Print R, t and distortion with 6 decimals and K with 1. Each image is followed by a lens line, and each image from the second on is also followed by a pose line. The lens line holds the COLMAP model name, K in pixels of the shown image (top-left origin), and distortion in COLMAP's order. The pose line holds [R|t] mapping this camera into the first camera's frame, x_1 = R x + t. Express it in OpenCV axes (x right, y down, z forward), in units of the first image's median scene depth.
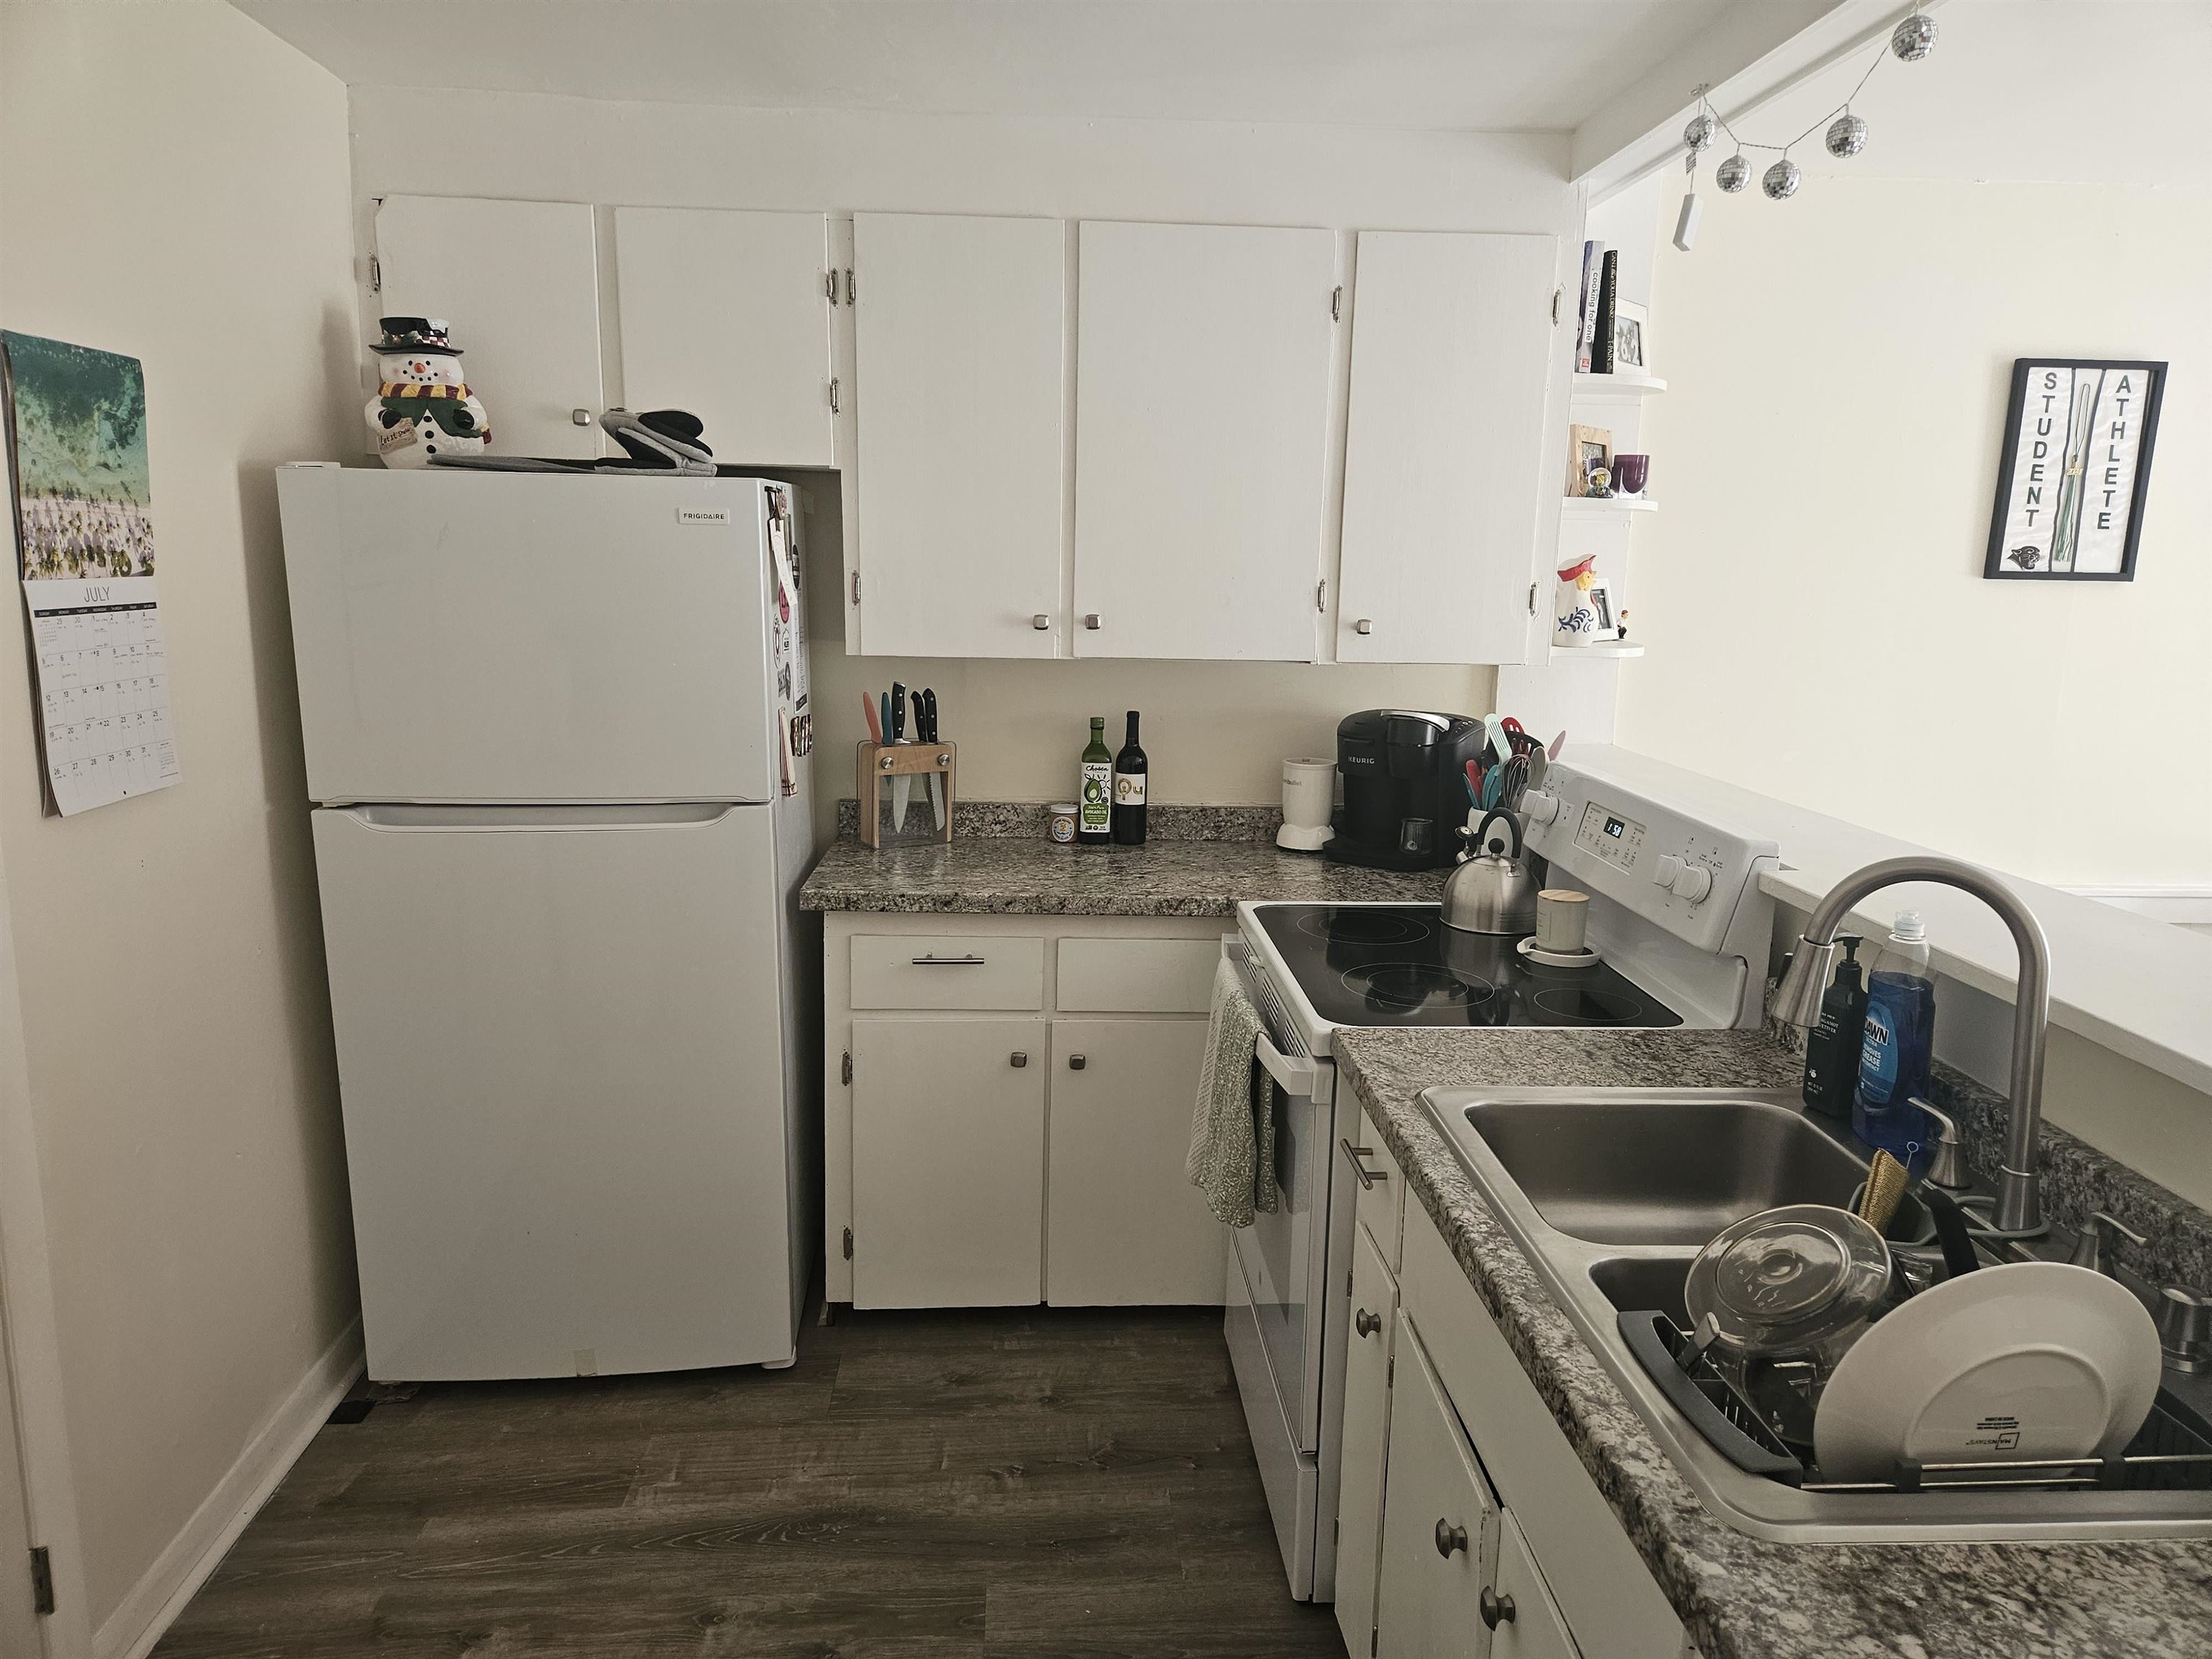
lens RADIAL K [[1475.0, 0, 1108.5], [0, 1475.0, 843.3], [0, 0, 1]] dist [0.002068, 0.000312]
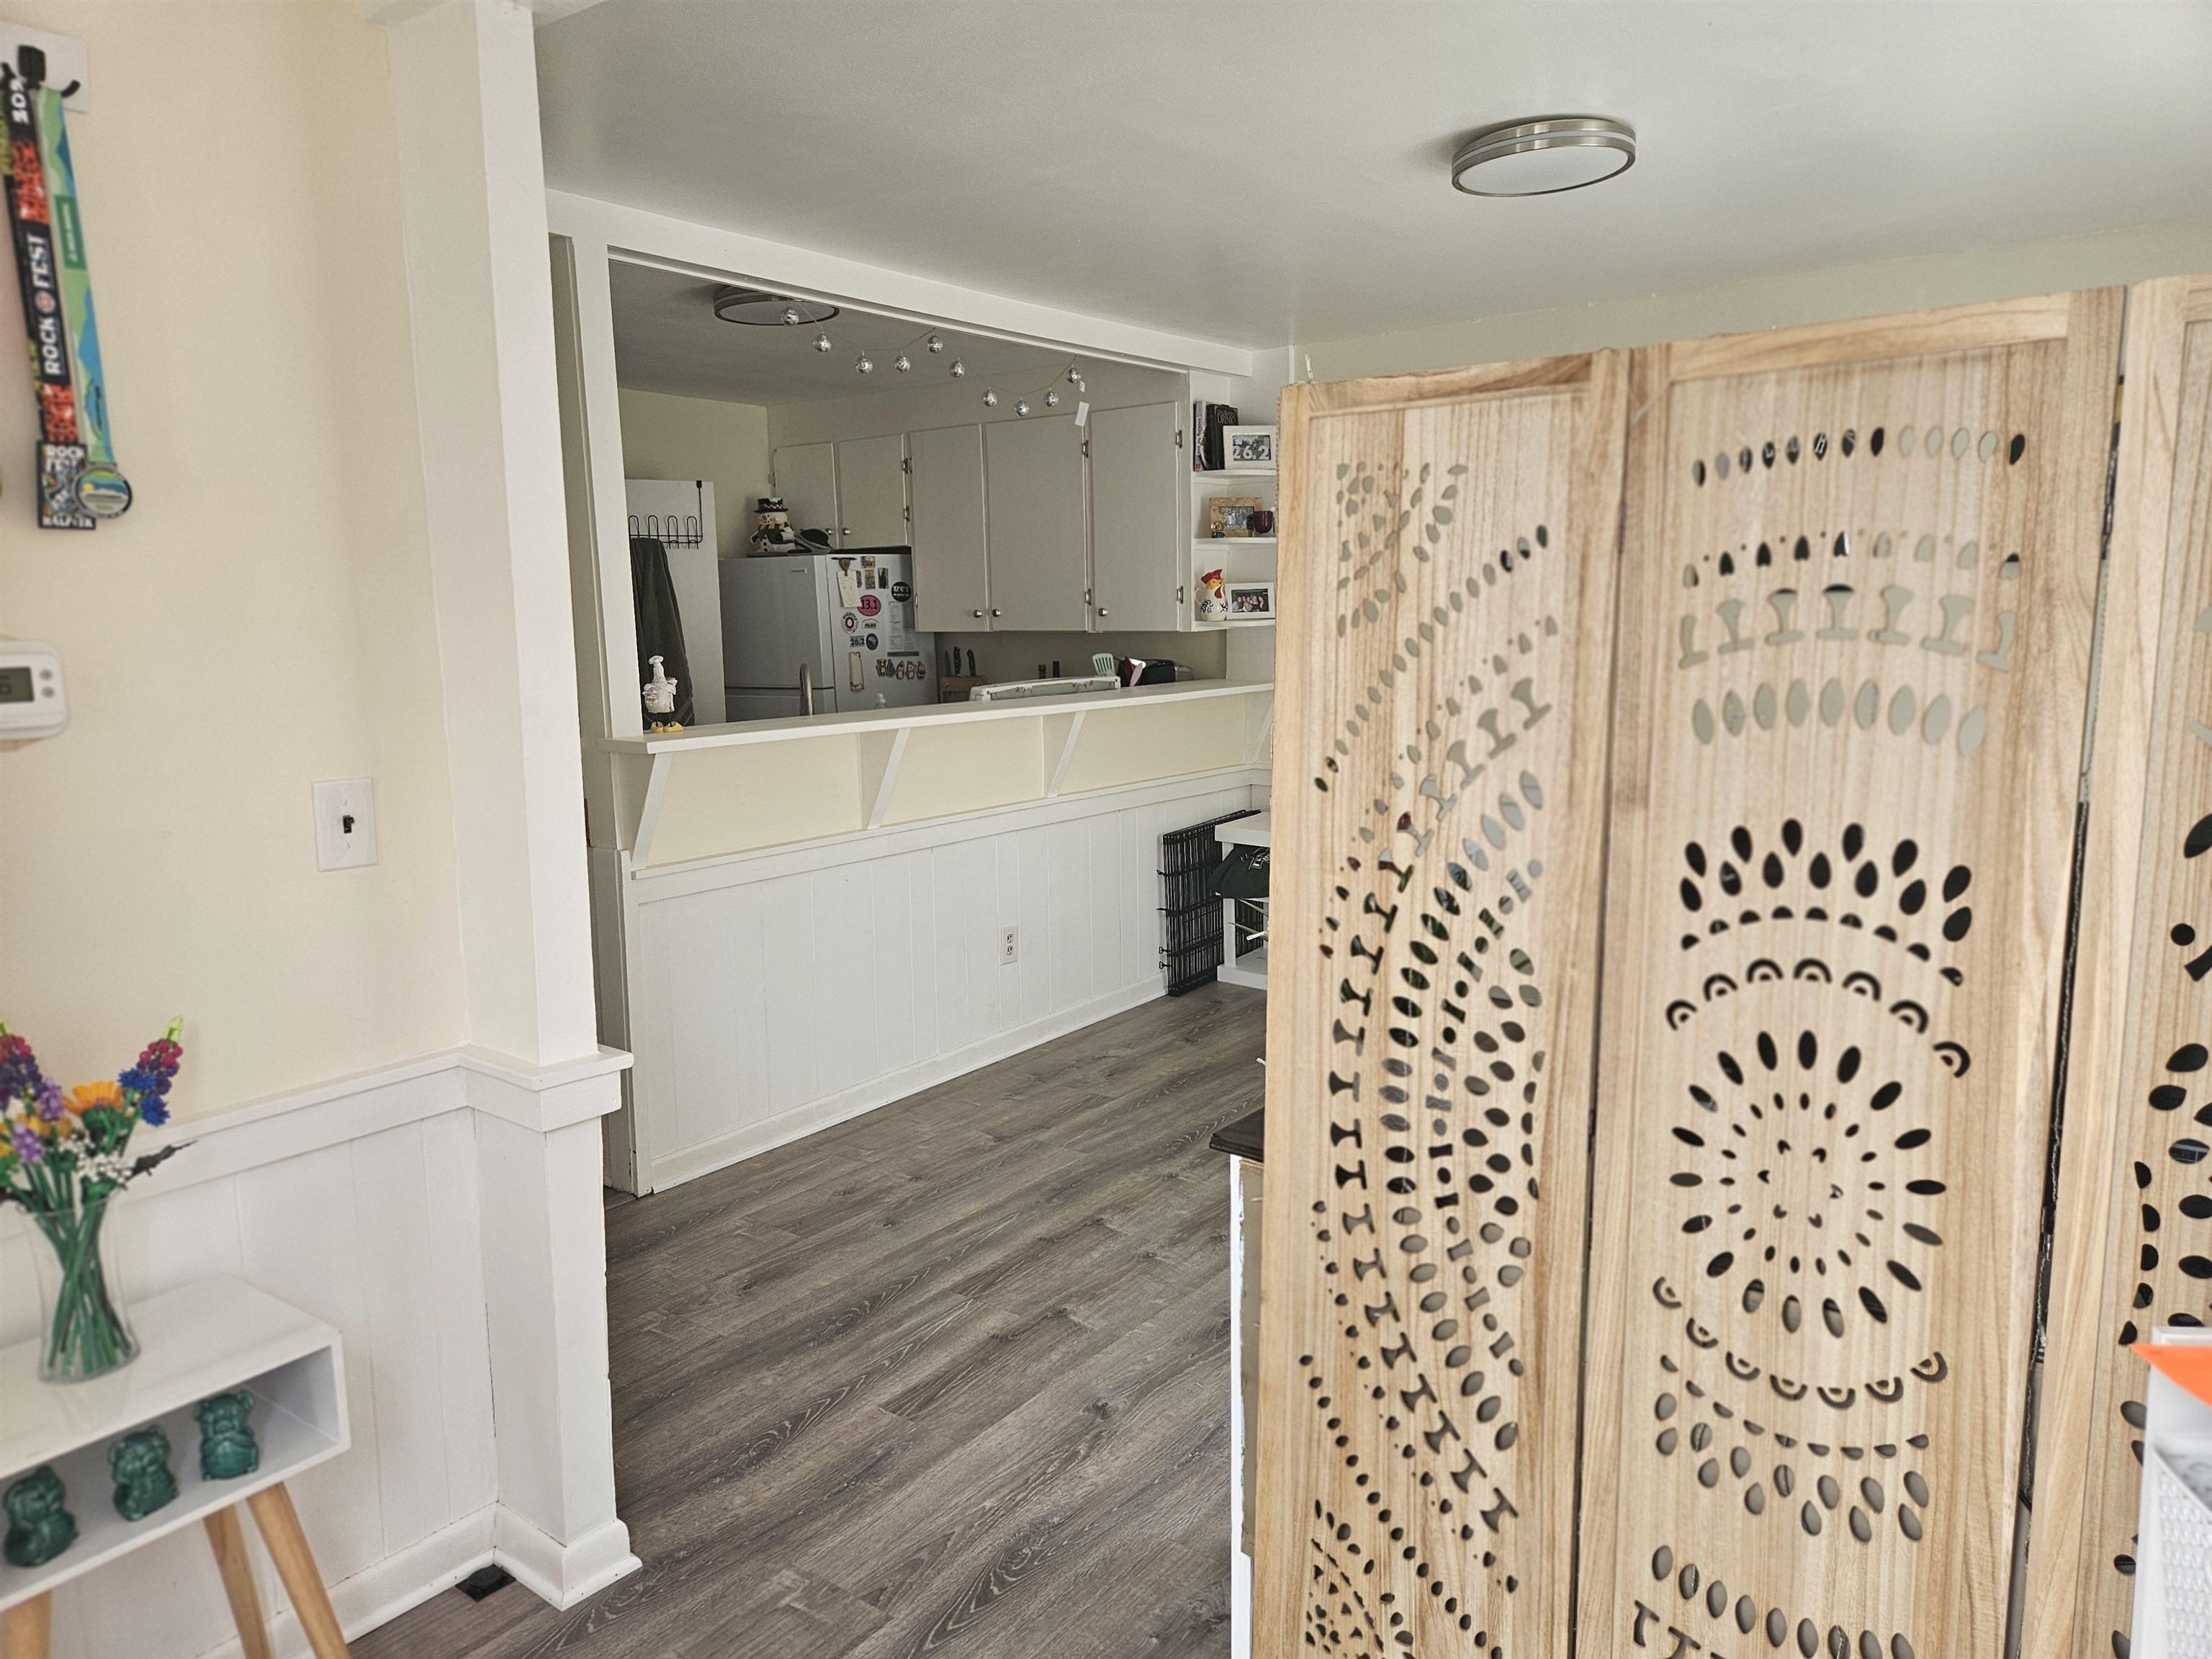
lens RADIAL K [[1491.4, 0, 1101.6], [0, 1491.4, 818.5], [0, 0, 1]] dist [0.062963, -0.061501]
pose [[0.756491, 0.057220, -0.651496, 1.501577], [-0.091994, 0.995571, -0.019380, 0.164341], [0.647502, 0.074595, 0.758404, -0.470909]]
